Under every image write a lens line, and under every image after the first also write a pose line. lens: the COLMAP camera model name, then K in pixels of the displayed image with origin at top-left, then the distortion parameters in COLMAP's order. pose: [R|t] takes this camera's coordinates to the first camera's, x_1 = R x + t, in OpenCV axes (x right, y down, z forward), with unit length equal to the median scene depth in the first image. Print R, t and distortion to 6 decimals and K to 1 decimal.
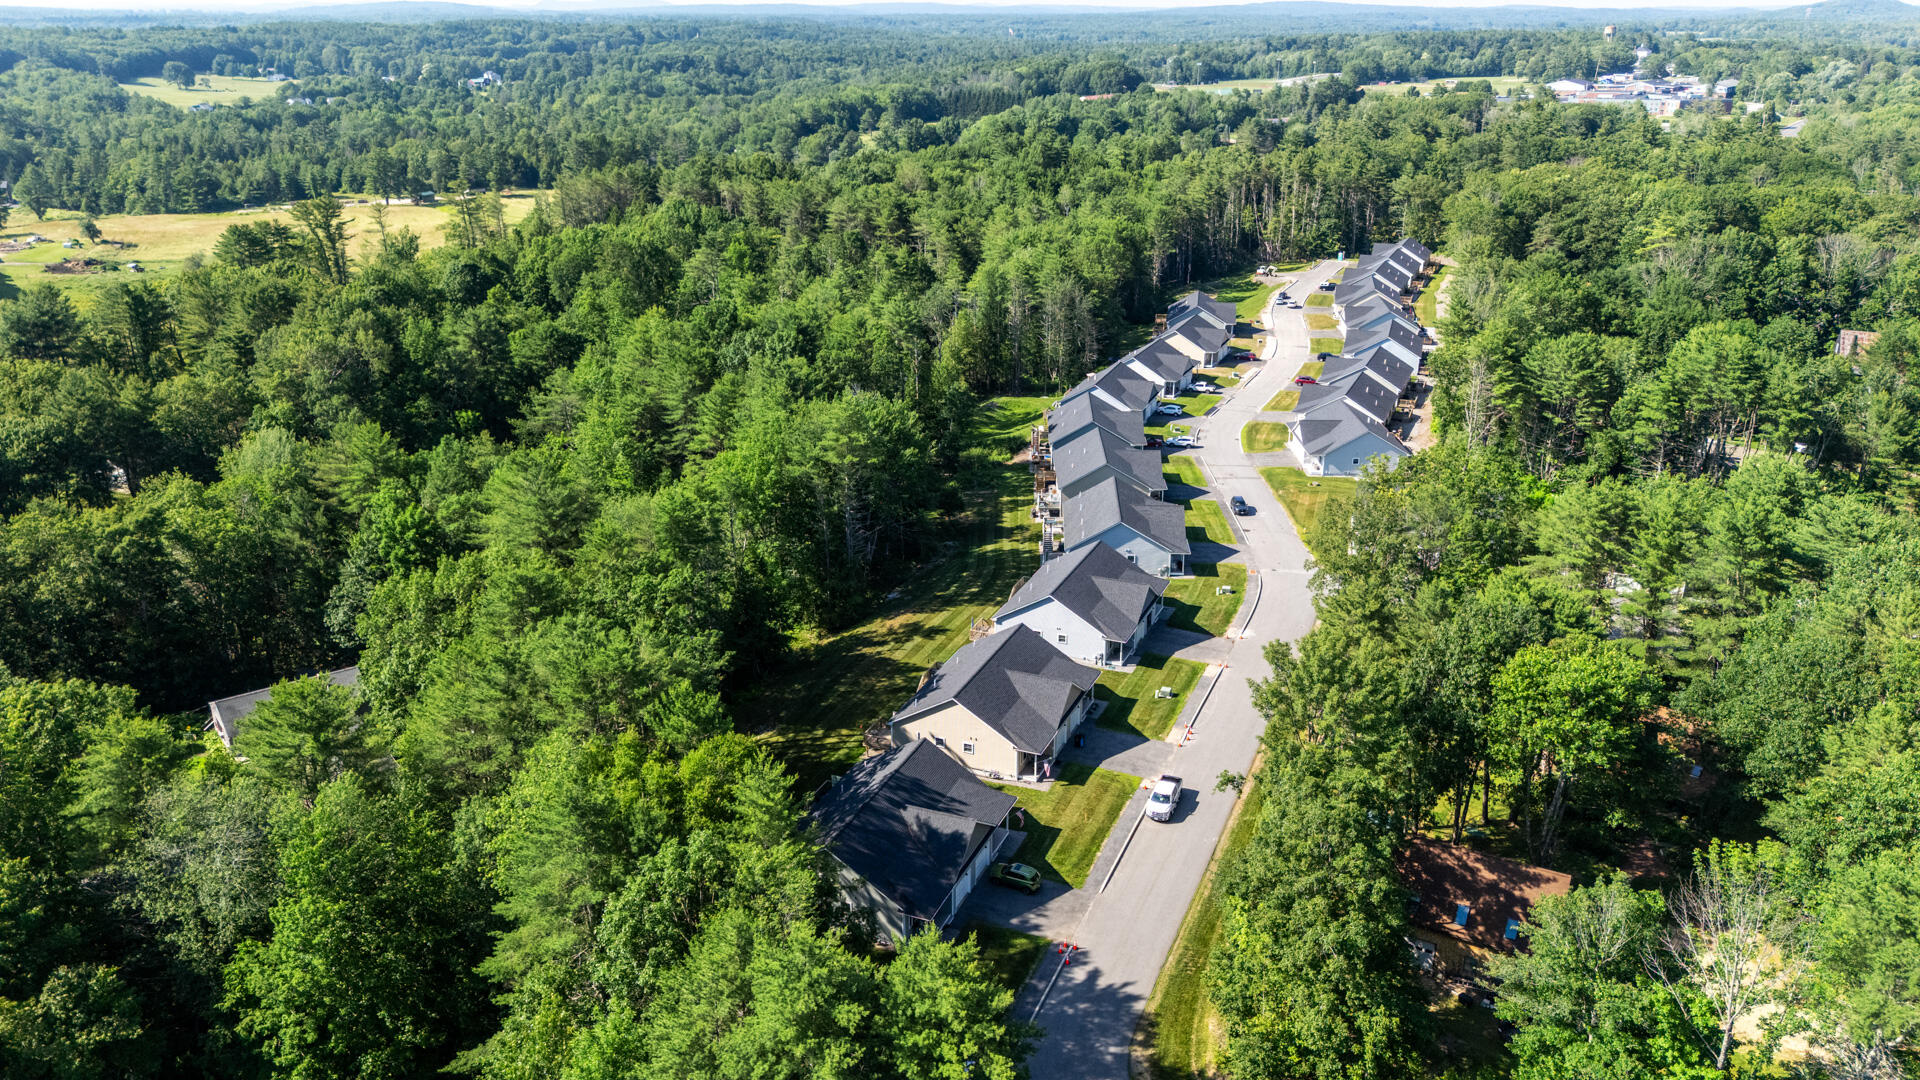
lens RADIAL K [[1407.3, 0, 960.0], [0, 1407.3, 540.0], [0, 0, 1]] dist [0.091115, -0.107545]
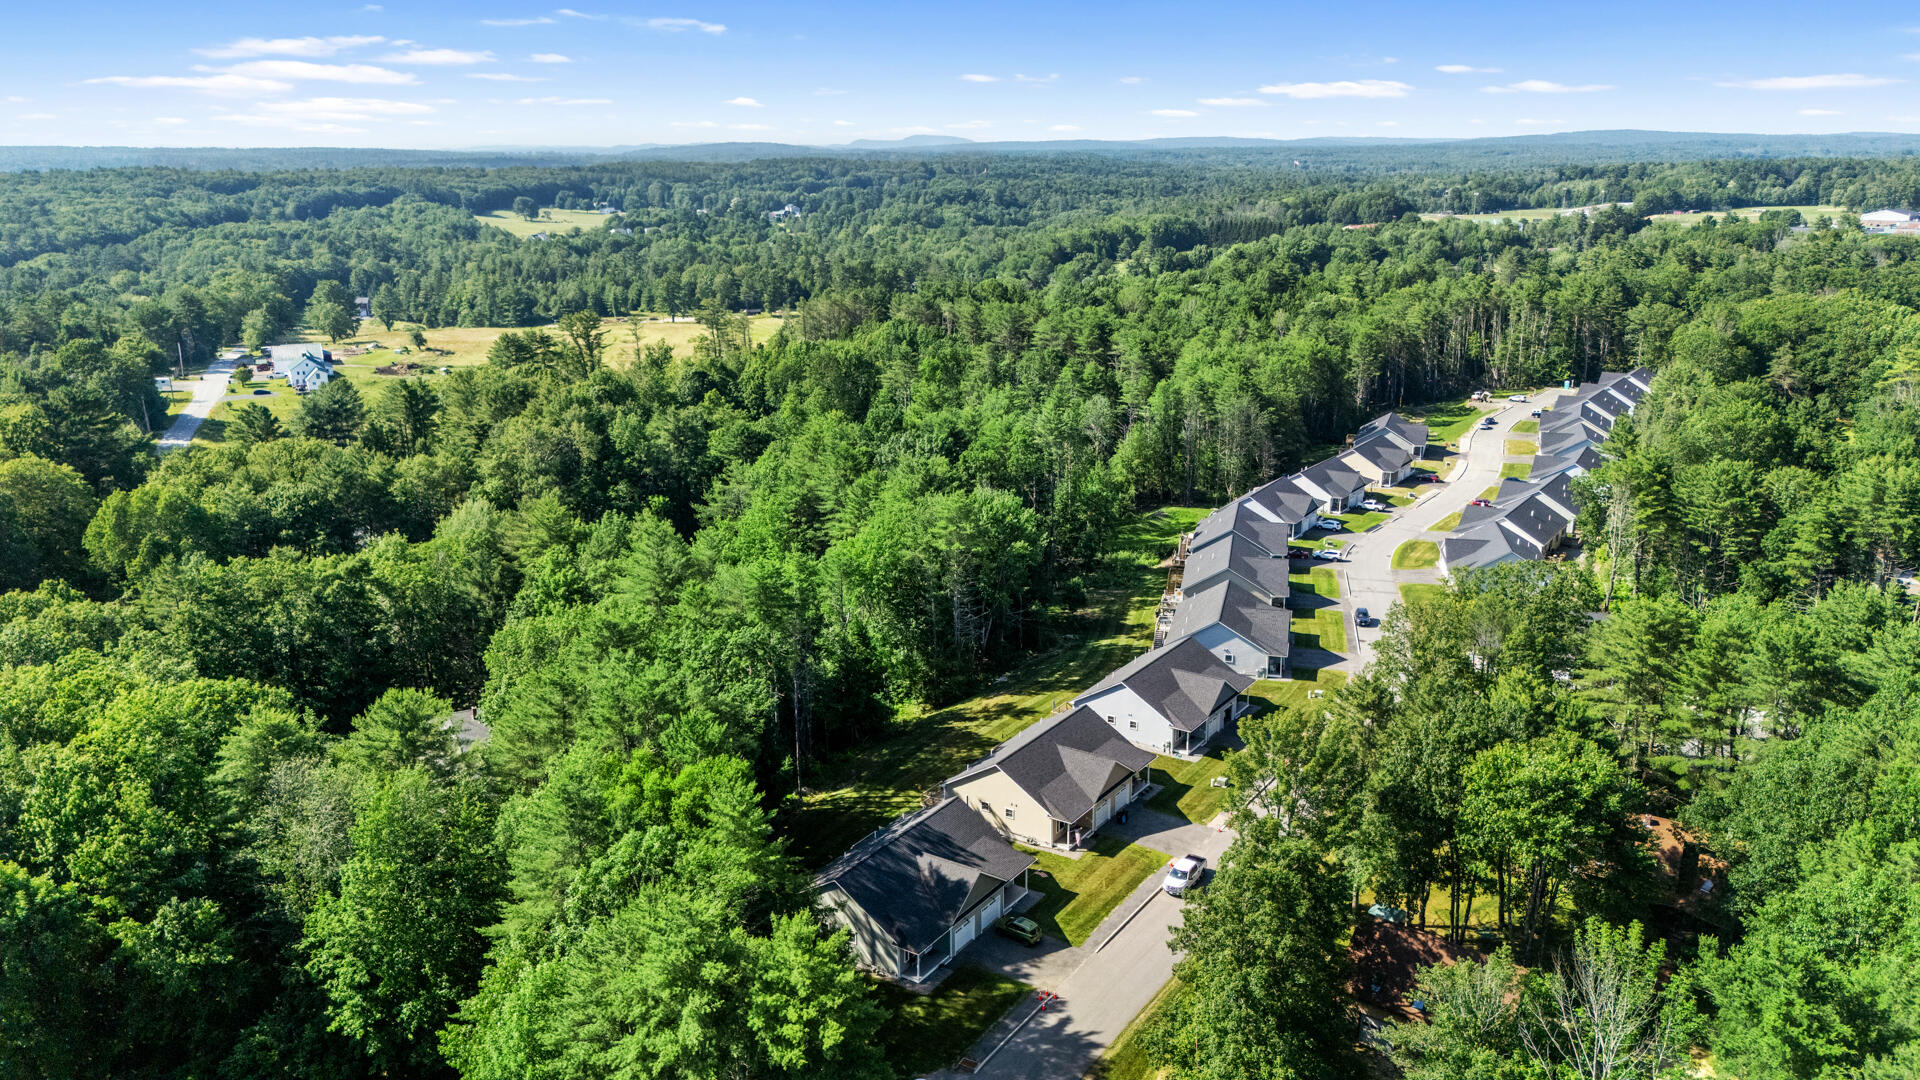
lens RADIAL K [[1412.1, 0, 960.8], [0, 1412.1, 528.1], [0, 0, 1]] dist [0.074129, -0.063619]
pose [[0.980612, 0.043445, -0.191081, 0.107249], [-0.061087, 0.994296, -0.087426, 0.018601], [0.186193, 0.097403, 0.977673, -0.050723]]
